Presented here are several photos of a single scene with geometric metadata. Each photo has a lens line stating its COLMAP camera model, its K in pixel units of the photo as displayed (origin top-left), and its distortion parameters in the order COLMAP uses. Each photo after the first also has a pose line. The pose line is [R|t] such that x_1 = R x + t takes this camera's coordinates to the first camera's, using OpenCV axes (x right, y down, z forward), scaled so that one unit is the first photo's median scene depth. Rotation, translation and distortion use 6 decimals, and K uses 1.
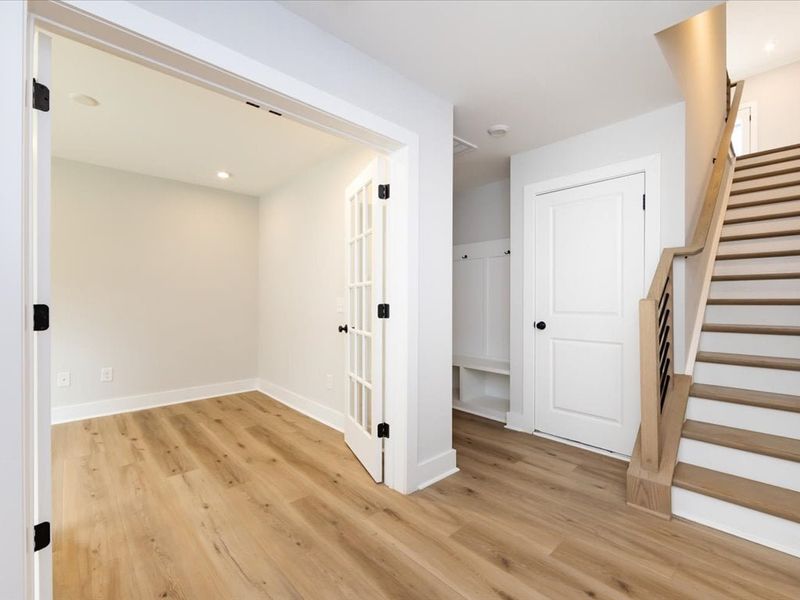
lens RADIAL K [[356.8, 0, 409.3], [0, 356.8, 302.7], [0, 0, 1]] dist [0.001996, -0.000569]
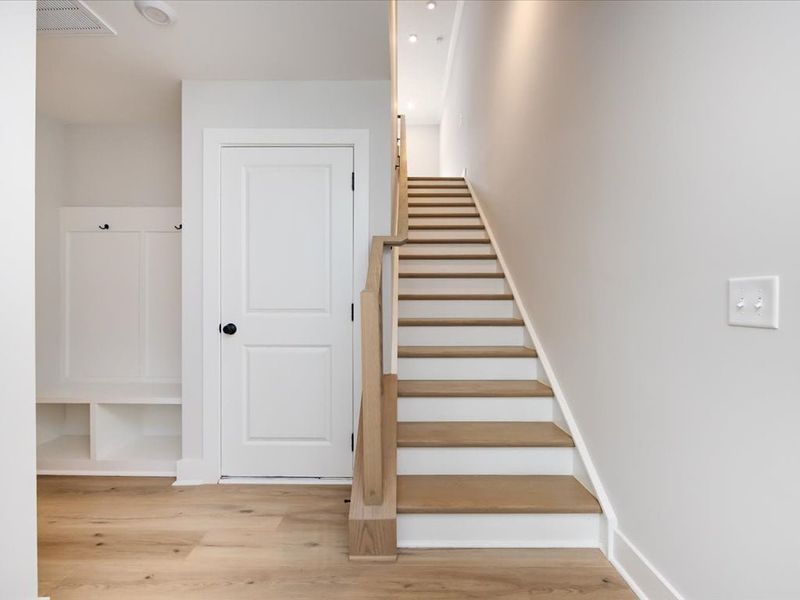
lens RADIAL K [[356.8, 0, 409.3], [0, 356.8, 302.7], [0, 0, 1]] dist [0.001996, -0.000569]
pose [[0.679647, -0.005447, 0.733519, 0.113853], [0.005126, 0.999983, 0.002676, 0.012583], [-0.733522, 0.001942, 0.679663, 0.315032]]
